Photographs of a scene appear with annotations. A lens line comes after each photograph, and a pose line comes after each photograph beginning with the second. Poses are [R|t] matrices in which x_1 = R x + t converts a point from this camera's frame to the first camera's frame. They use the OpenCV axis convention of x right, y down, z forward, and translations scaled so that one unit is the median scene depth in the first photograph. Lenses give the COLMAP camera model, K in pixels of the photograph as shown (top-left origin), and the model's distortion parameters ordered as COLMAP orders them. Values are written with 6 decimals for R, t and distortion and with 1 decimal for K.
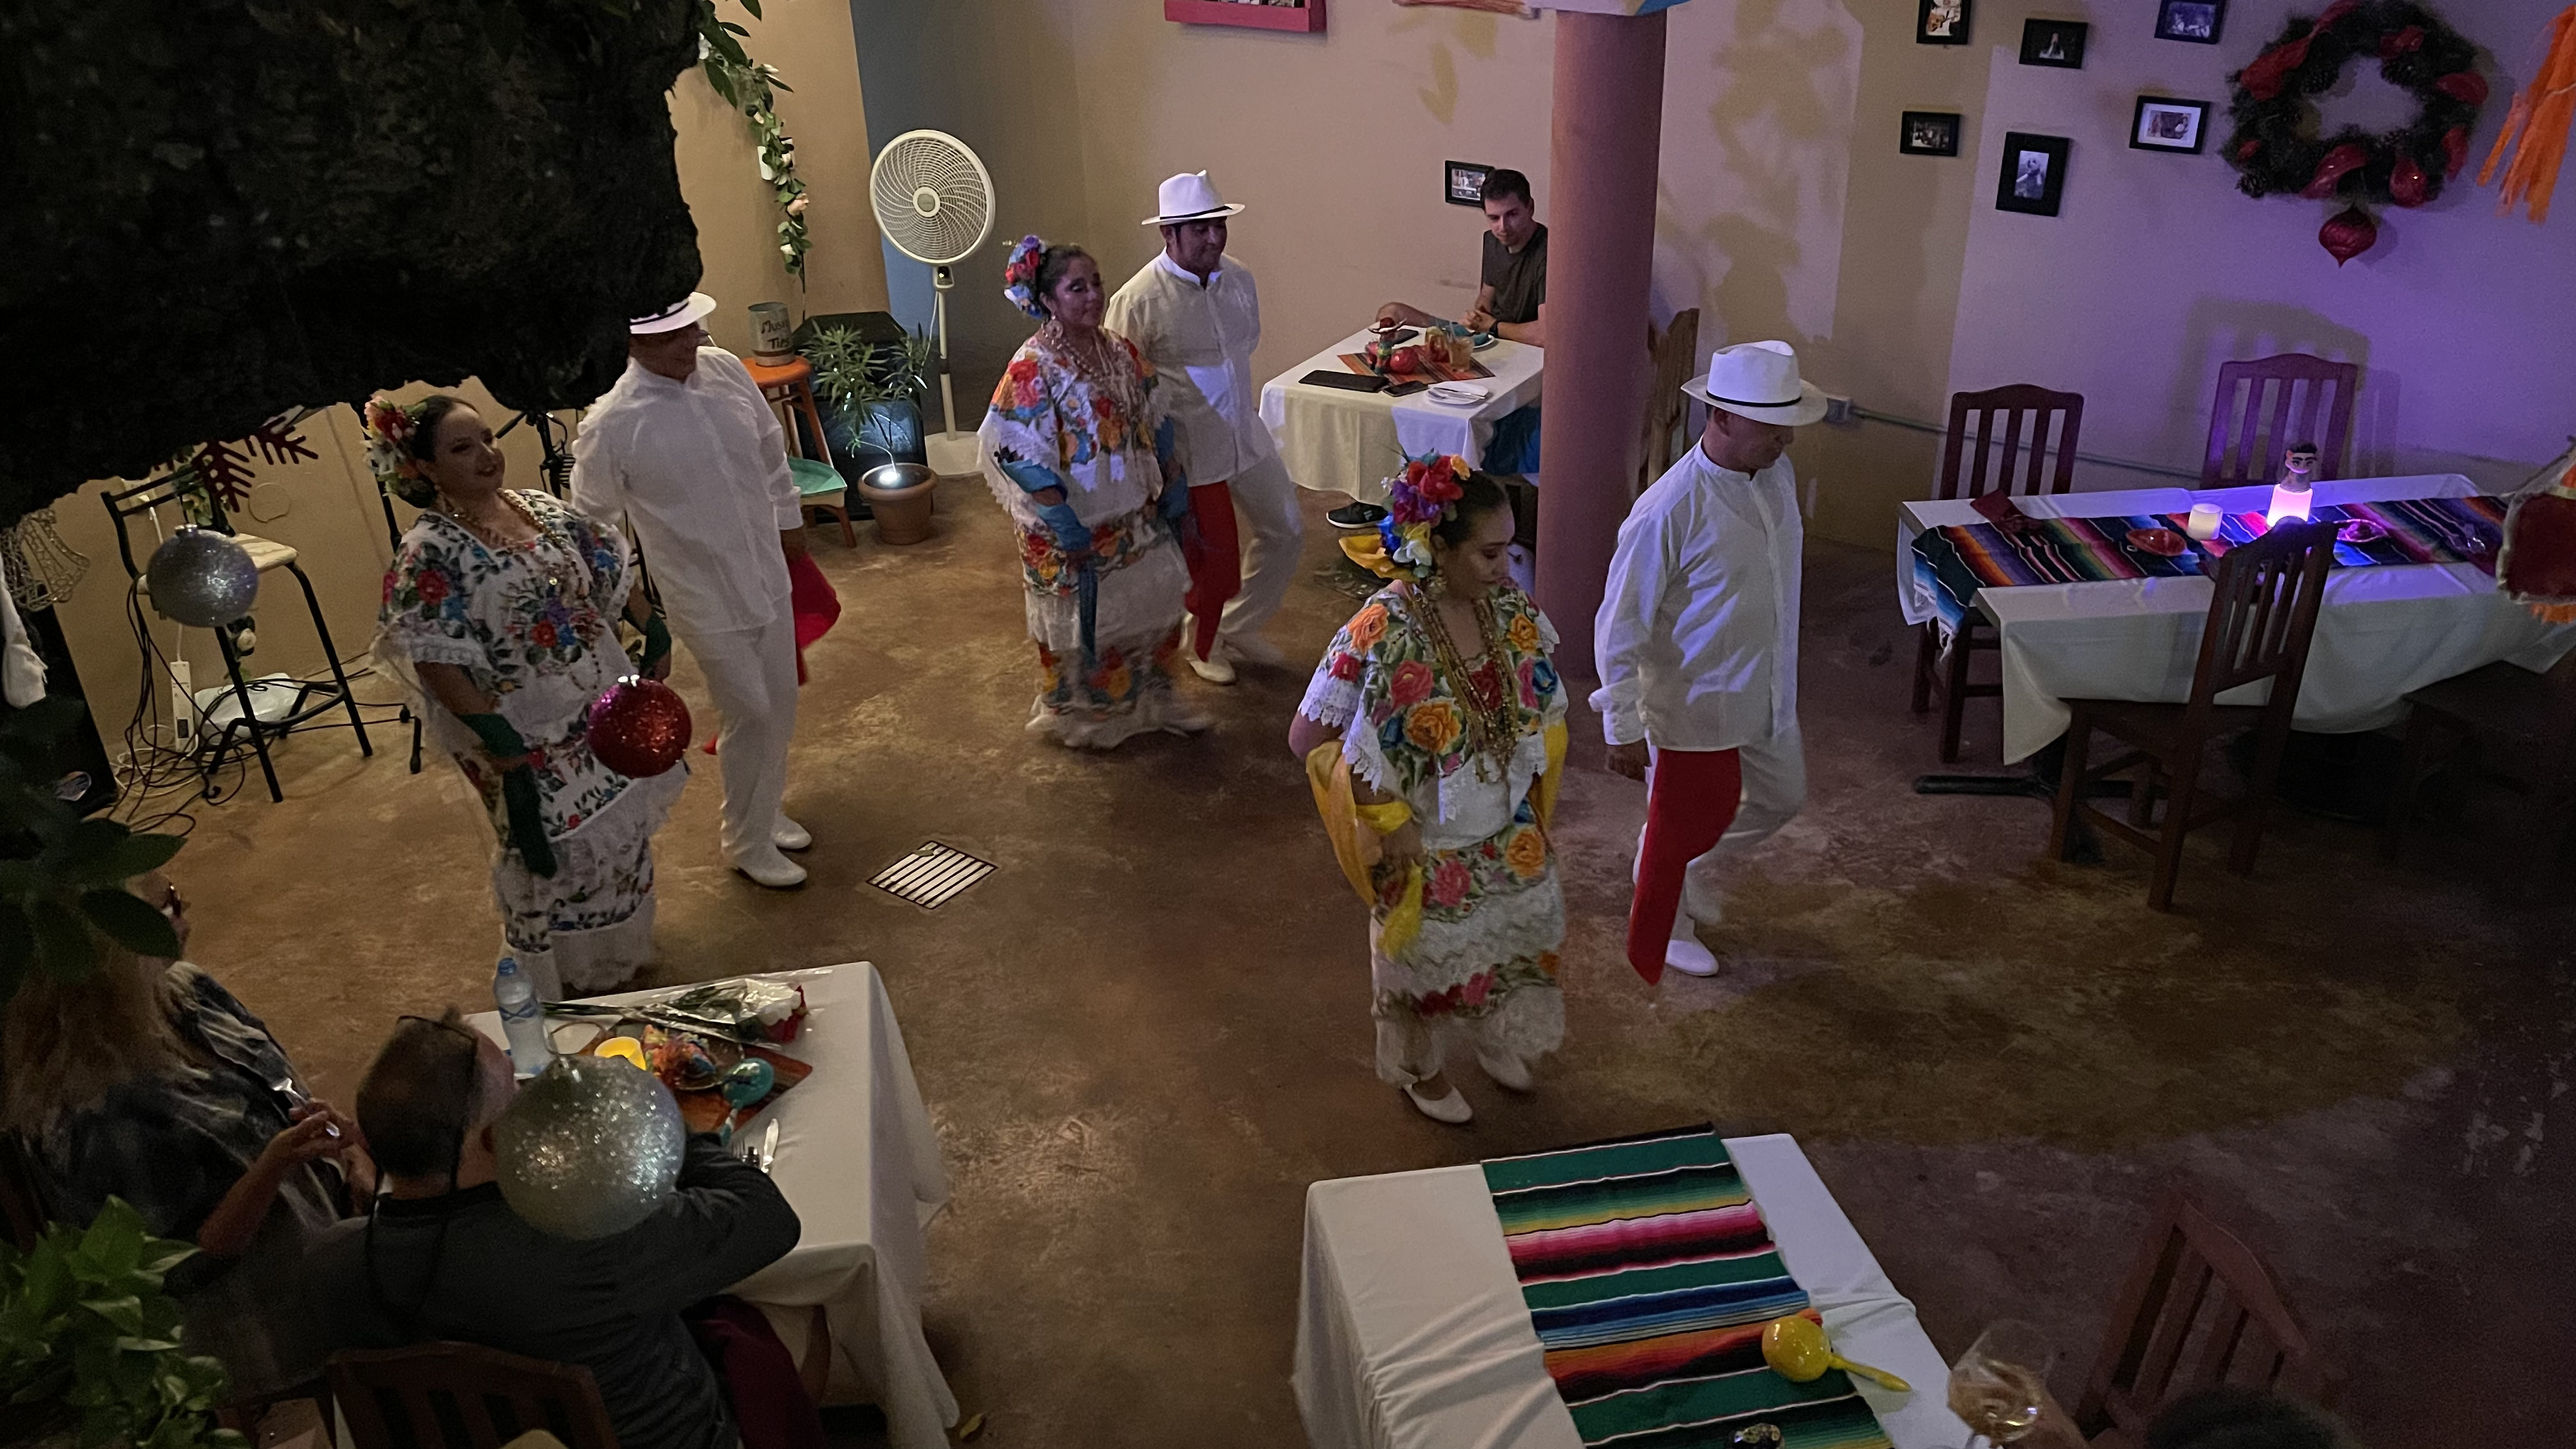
lens RADIAL K [[1957.9, 0, 1259.8], [0, 1957.9, 738.8], [0, 0, 1]] dist [0.054448, -0.052446]
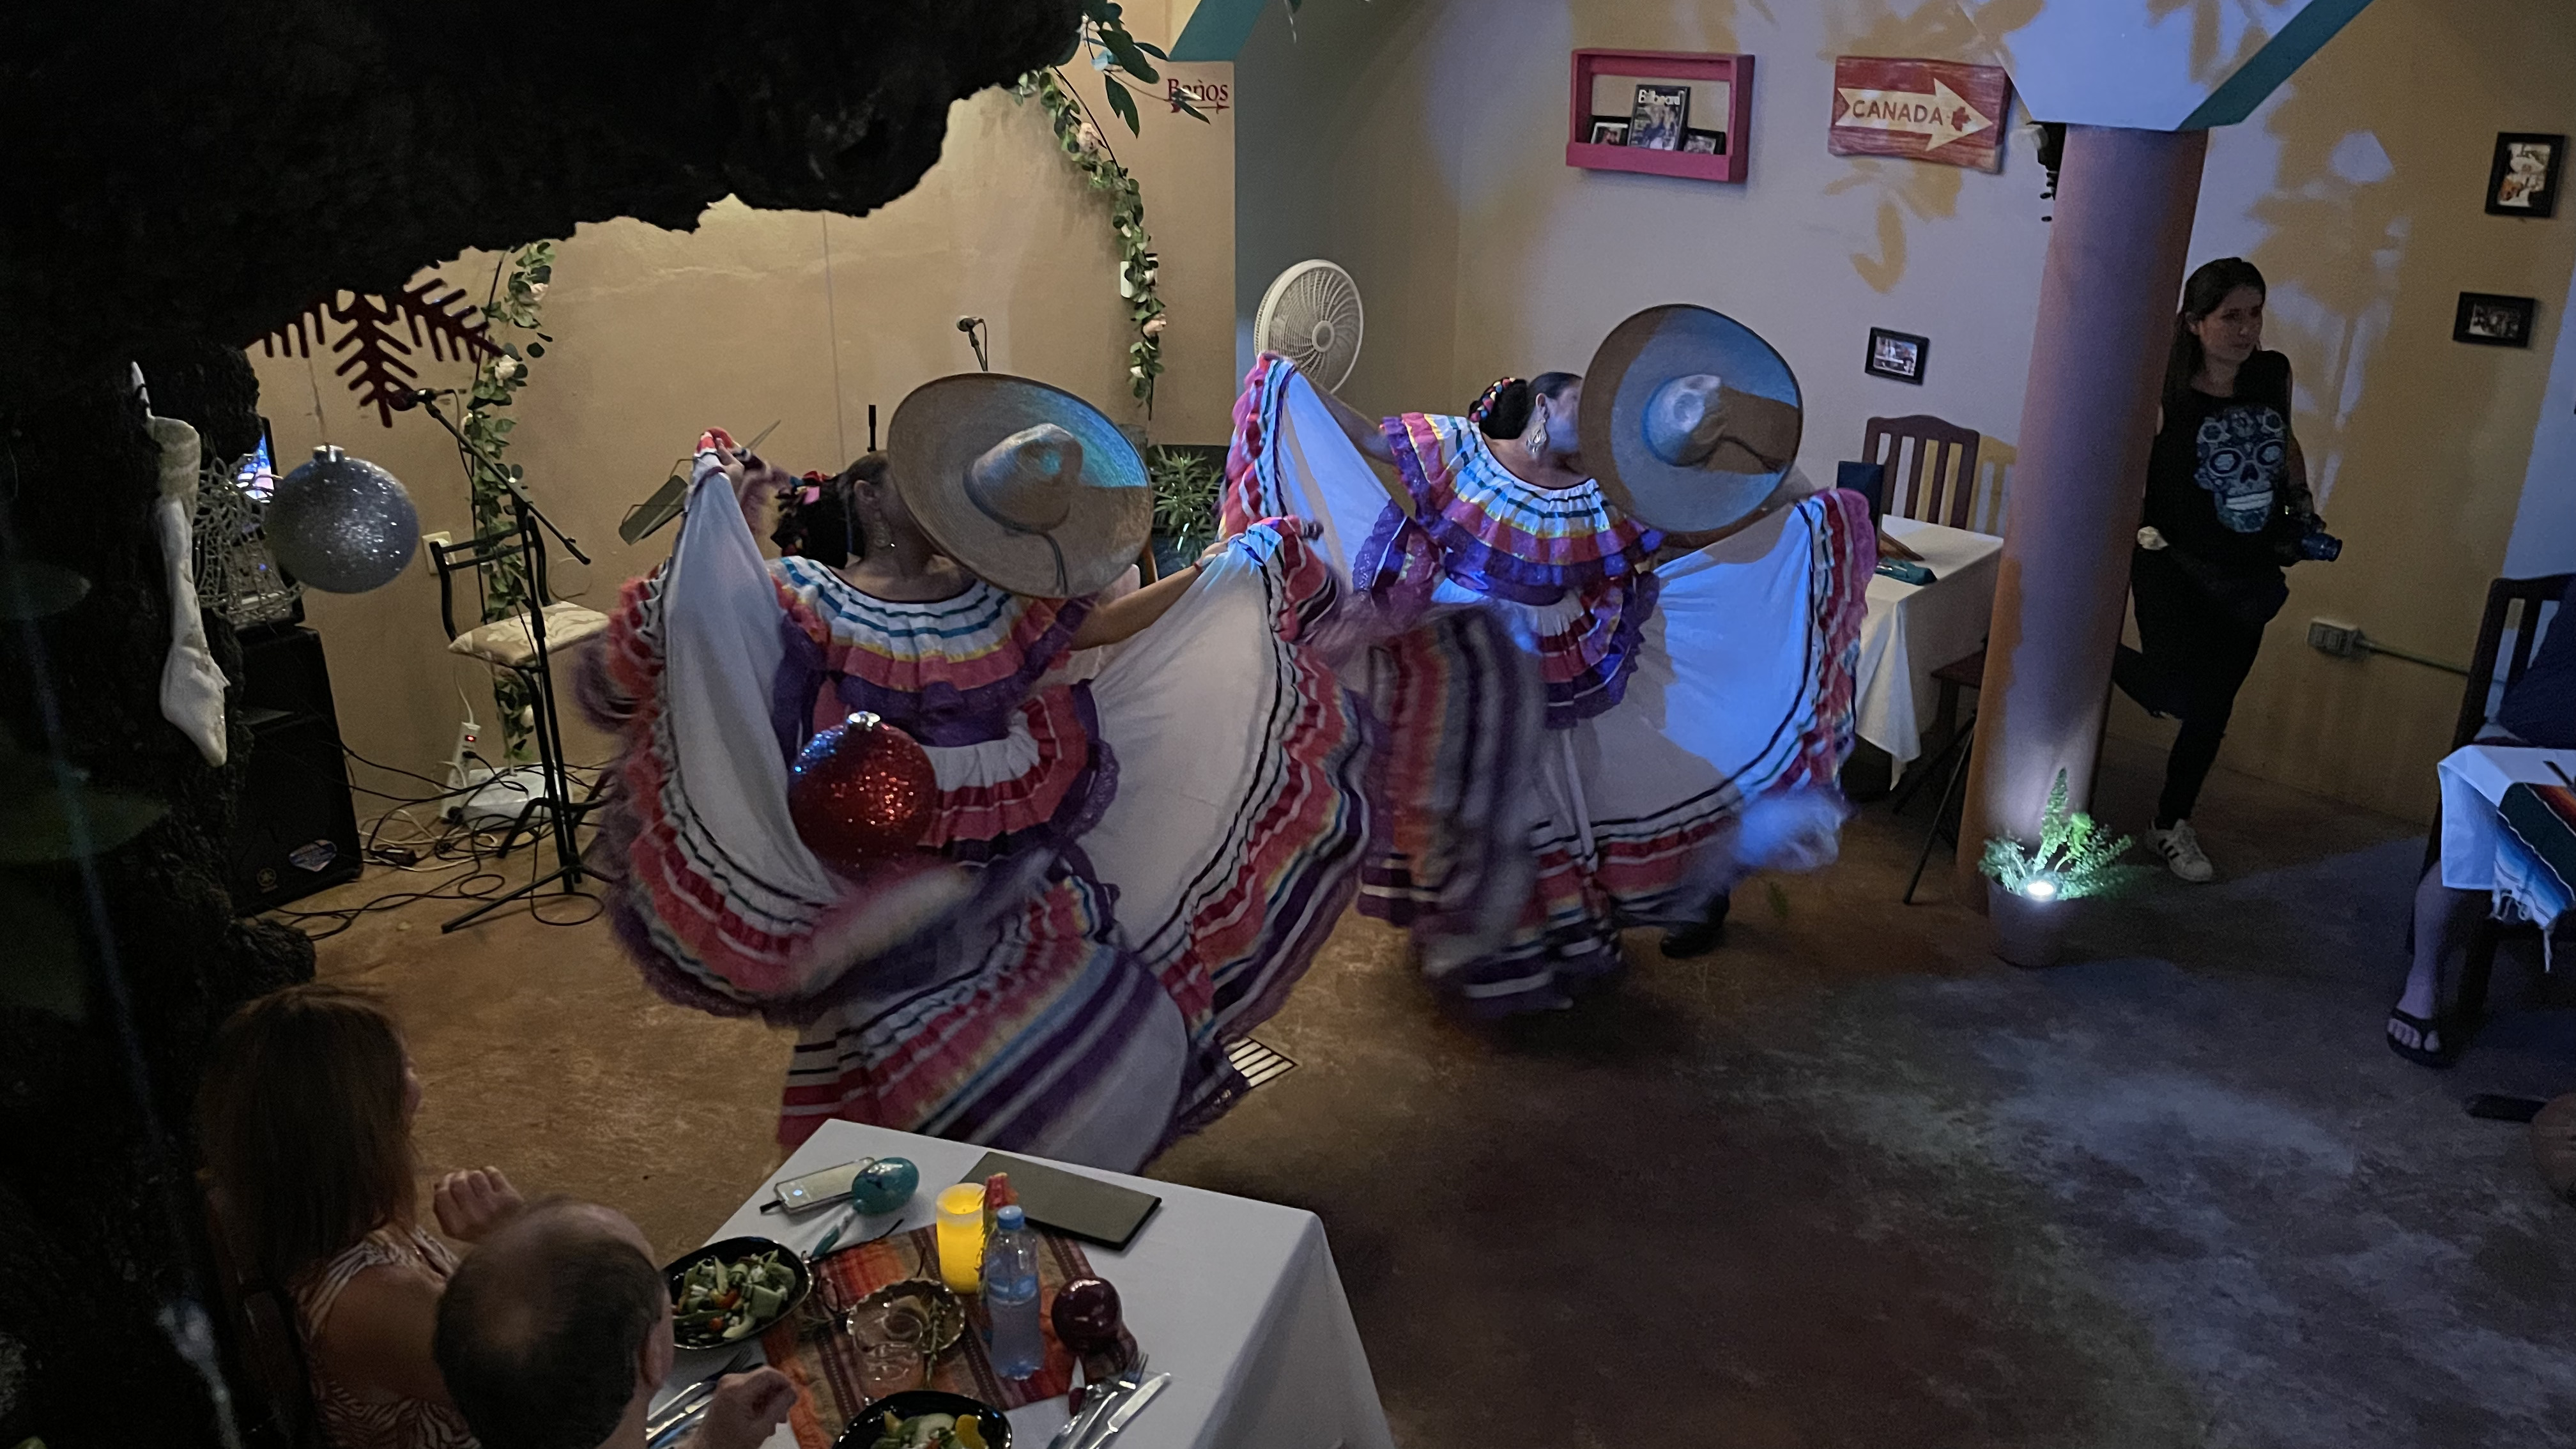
lens RADIAL K [[1957.9, 0, 1285.7], [0, 1957.9, 728.4], [0, 0, 1]] dist [0.054448, -0.052446]
pose [[0.986239, 0.098593, -0.132710, -0.042531], [-0.112990, 0.987957, -0.105712, 0.012726], [0.120690, 0.119252, 0.985501, 0.155717]]
